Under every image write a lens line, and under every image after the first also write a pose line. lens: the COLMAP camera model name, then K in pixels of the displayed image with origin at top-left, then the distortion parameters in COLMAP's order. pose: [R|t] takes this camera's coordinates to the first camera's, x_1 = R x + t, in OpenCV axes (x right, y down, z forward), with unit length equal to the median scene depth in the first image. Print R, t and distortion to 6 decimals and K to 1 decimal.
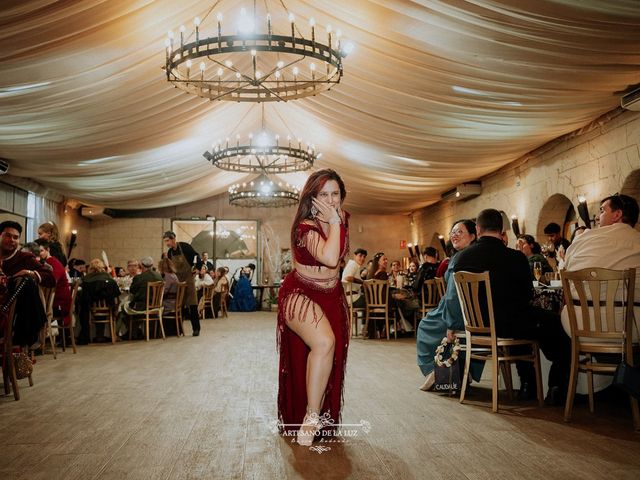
lens RADIAL K [[708.6, 0, 320.0], [0, 708.6, 240.0], [0, 0, 1]] dist [-0.095581, 0.250335]
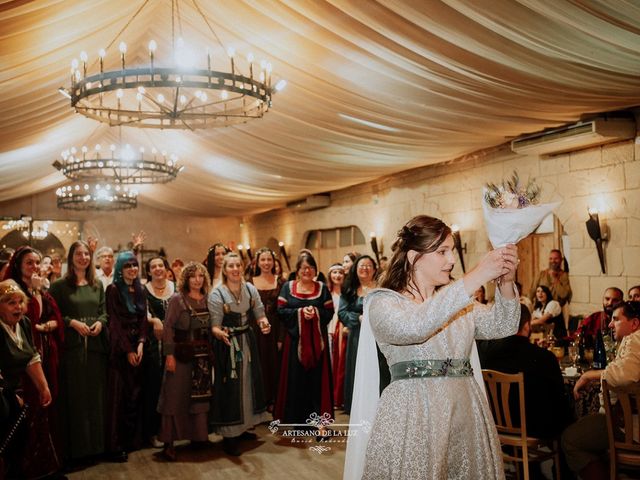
lens RADIAL K [[708.6, 0, 320.0], [0, 708.6, 240.0], [0, 0, 1]] dist [-0.095581, 0.250335]
pose [[0.955474, 0.007356, 0.294984, -0.106703], [-0.015171, 0.999592, 0.024212, -0.053221], [-0.294685, -0.027609, 0.955195, 0.051816]]
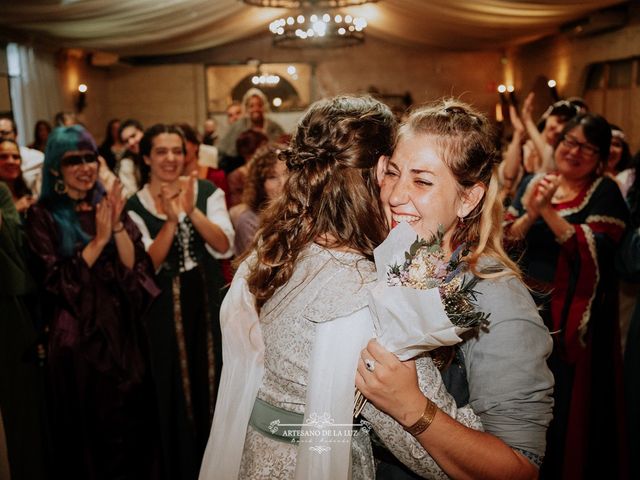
lens RADIAL K [[708.6, 0, 320.0], [0, 708.6, 240.0], [0, 0, 1]] dist [-0.095581, 0.250335]
pose [[0.996231, -0.007266, -0.086431, -0.018936], [0.027961, 0.970191, 0.240723, -0.045633], [0.082106, -0.242233, 0.966738, 0.322899]]
